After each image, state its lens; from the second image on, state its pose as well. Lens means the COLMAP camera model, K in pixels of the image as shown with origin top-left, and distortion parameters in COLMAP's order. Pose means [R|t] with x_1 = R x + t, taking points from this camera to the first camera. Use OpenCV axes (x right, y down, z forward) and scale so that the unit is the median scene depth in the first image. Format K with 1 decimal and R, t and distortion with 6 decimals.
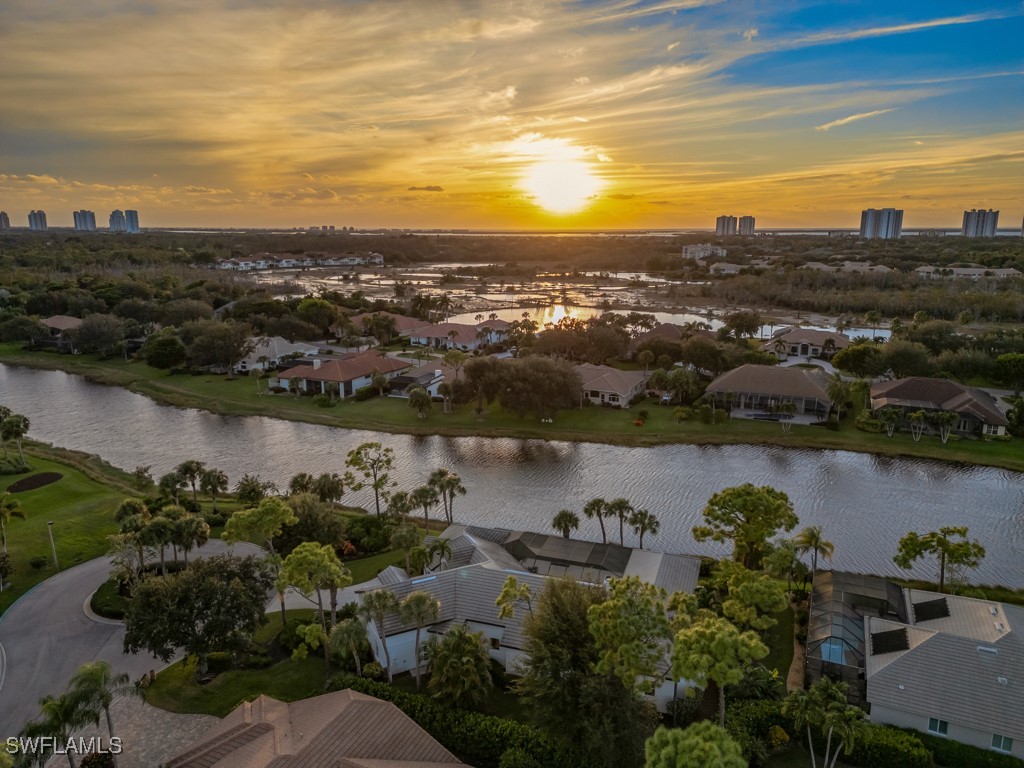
lens RADIAL K [[701.4, 0, 512.0], [0, 701.4, 384.0], [0, 0, 1]] dist [0.066738, -0.055315]
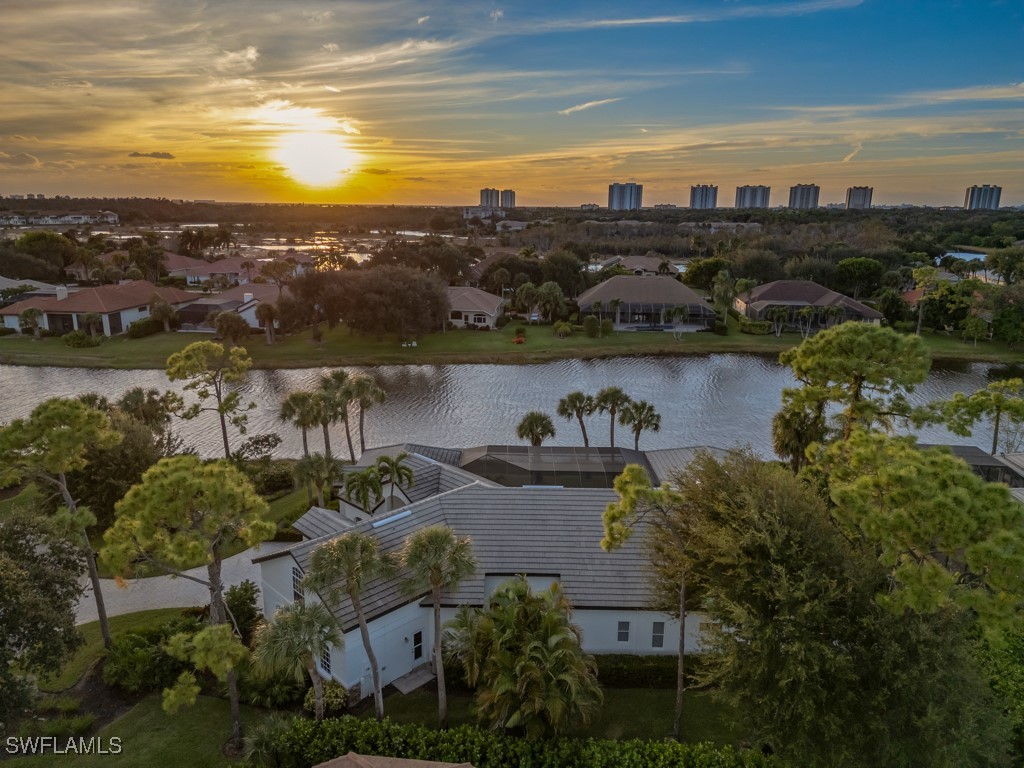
lens RADIAL K [[701.4, 0, 512.0], [0, 701.4, 384.0], [0, 0, 1]] dist [0.066738, -0.055315]
pose [[0.948138, -0.067427, 0.310626, -0.084973], [0.056715, 0.997447, 0.043402, 0.065009], [-0.312759, -0.023534, 0.949541, 0.189629]]
